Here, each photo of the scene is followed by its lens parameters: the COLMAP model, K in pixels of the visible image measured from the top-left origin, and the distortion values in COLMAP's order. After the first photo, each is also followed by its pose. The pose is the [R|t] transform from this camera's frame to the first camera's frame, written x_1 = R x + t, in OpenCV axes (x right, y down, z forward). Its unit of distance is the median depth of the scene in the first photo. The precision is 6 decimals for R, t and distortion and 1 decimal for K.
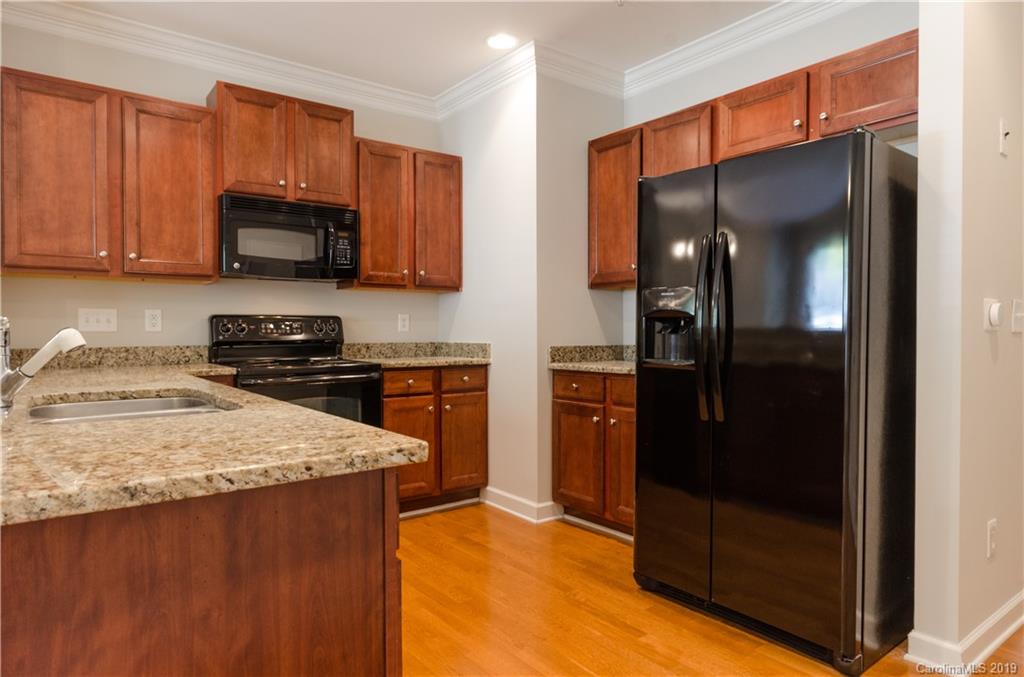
lens RADIAL K [[625.3, 0, 512.0], [0, 625.3, 338.5], [0, 0, 1]] dist [-0.000537, 0.000942]
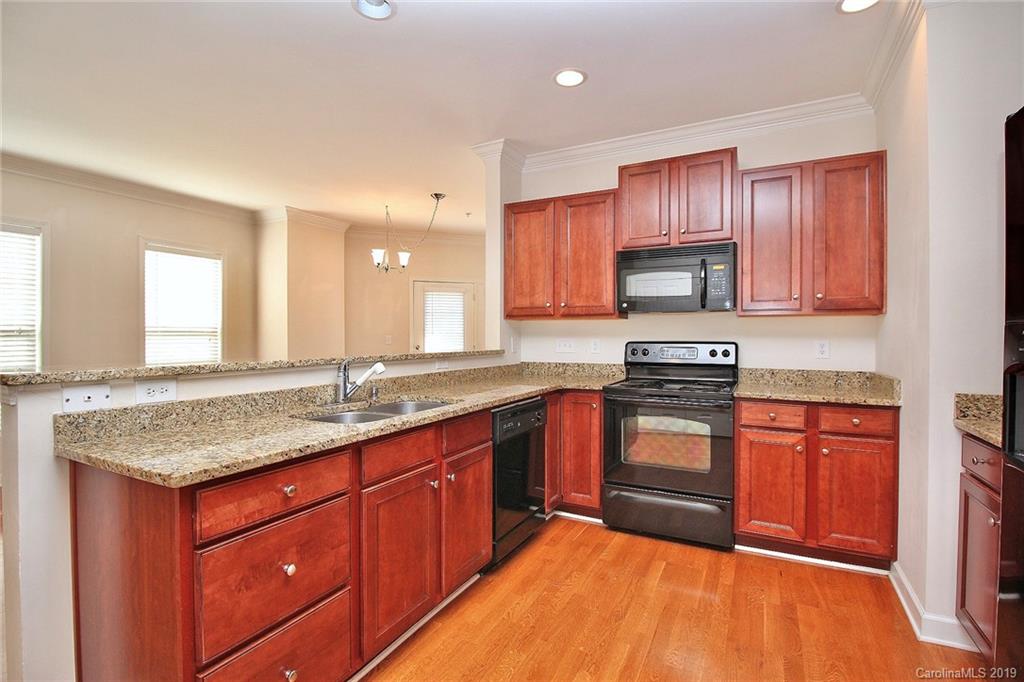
lens RADIAL K [[477.5, 0, 515.3], [0, 477.5, 337.5], [0, 0, 1]] dist [0.001644, -0.013200]
pose [[0.423989, 0.006512, -0.905644, 0.357838], [-0.013578, 0.999907, 0.000833, -0.047502], [0.905566, 0.011943, 0.424038, 0.378858]]
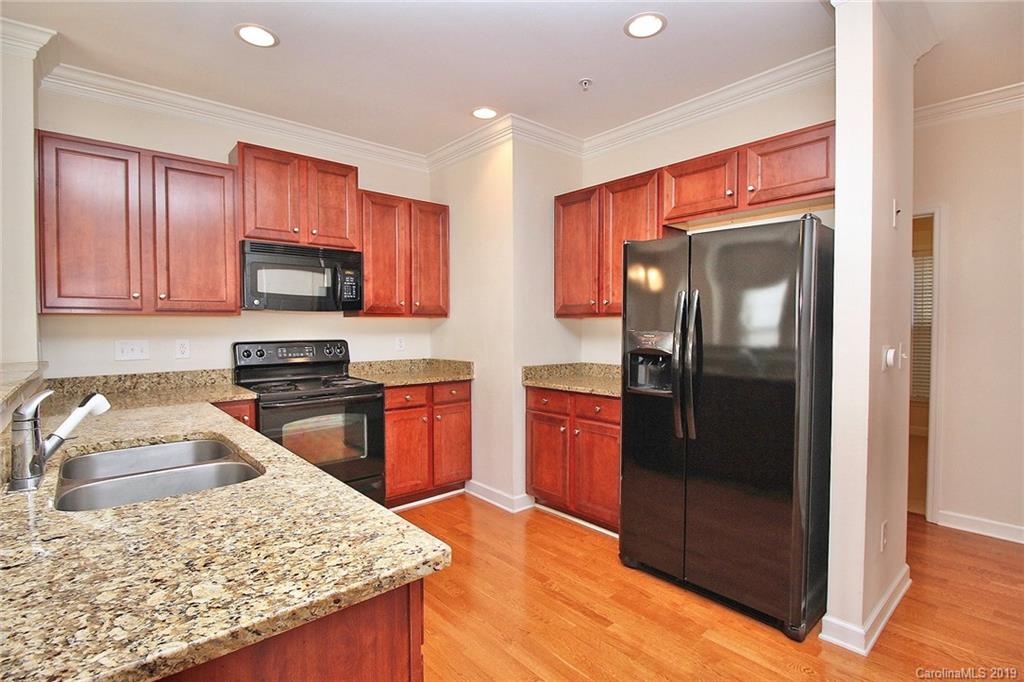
lens RADIAL K [[490.6, 0, 514.7], [0, 490.6, 340.1], [0, 0, 1]] dist [0.002065, -0.014267]
pose [[0.997487, -0.001377, 0.070834, -0.027295], [0.000183, 0.999858, 0.016855, -0.061202], [-0.070847, -0.016799, 0.997346, 0.058348]]
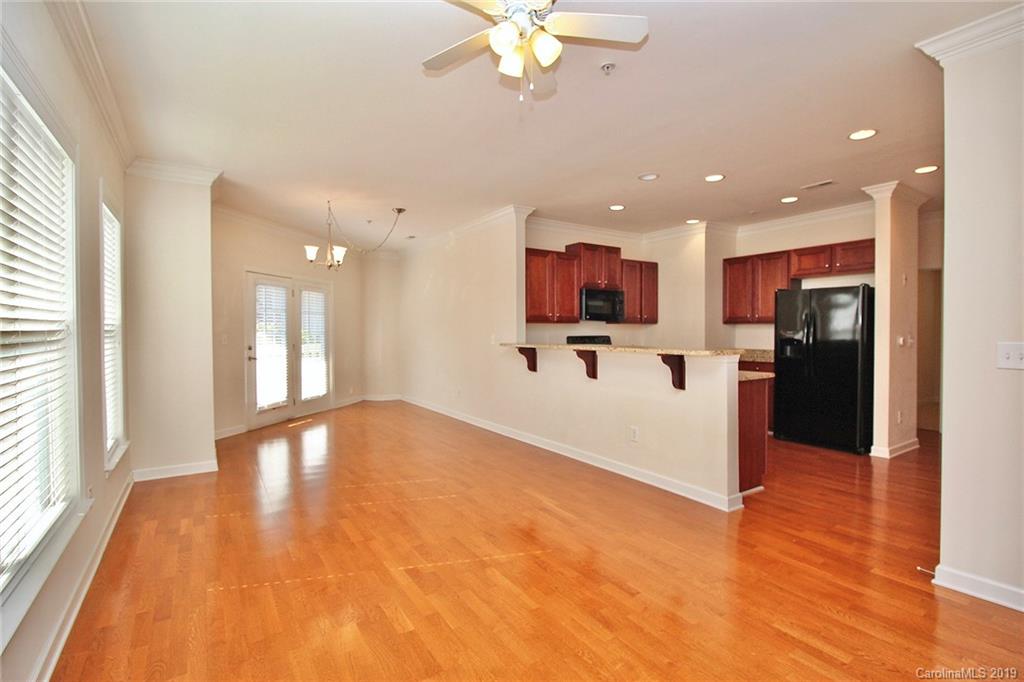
lens RADIAL K [[474.9, 0, 518.6], [0, 474.9, 338.6], [0, 0, 1]] dist [0.000808, -0.011691]
pose [[0.998110, 0.000607, -0.061454, -0.600318], [-0.000403, 0.999994, 0.003326, -0.037568], [0.061456, -0.003295, 0.998104, -0.896221]]
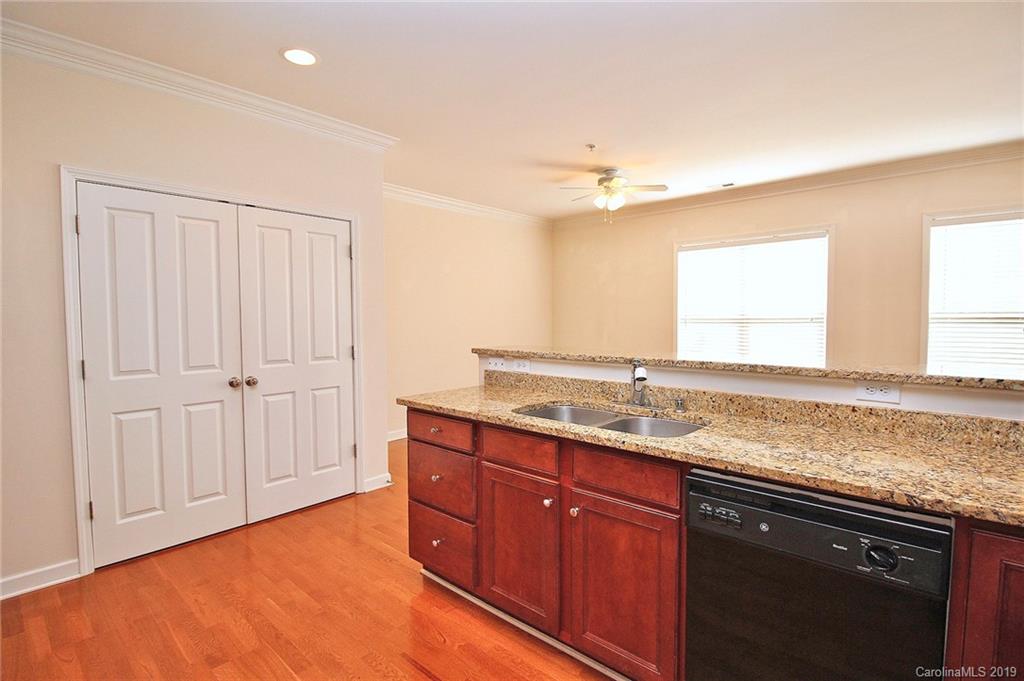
lens RADIAL K [[485.4, 0, 516.1], [0, 485.4, 335.7], [0, 0, 1]] dist [0.001102, -0.011667]
pose [[-0.982198, 0.017164, -0.187065, -0.084825], [0.006987, 0.998466, 0.054929, -0.082822], [0.187721, 0.052644, -0.980811, 1.065546]]
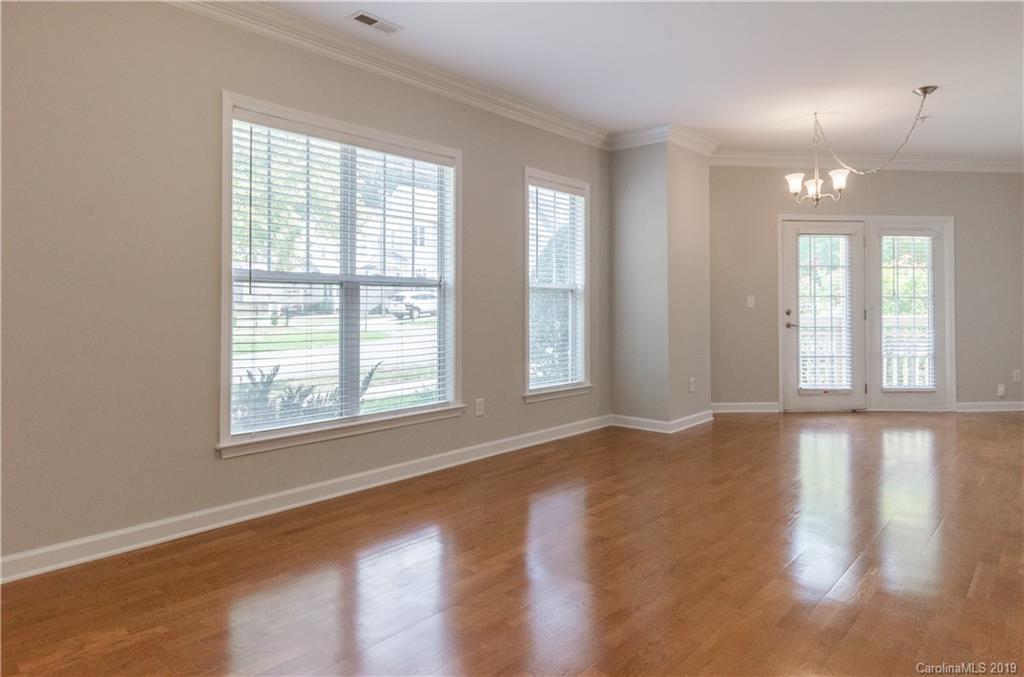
lens RADIAL K [[627.5, 0, 530.5], [0, 627.5, 300.9], [0, 0, 1]] dist [0.005579, 0.002768]
pose [[0.211634, -0.008553, -0.977312, 0.048163], [-0.014333, 0.999827, -0.011854, 0.004641], [0.977244, 0.016516, 0.211475, -0.357199]]
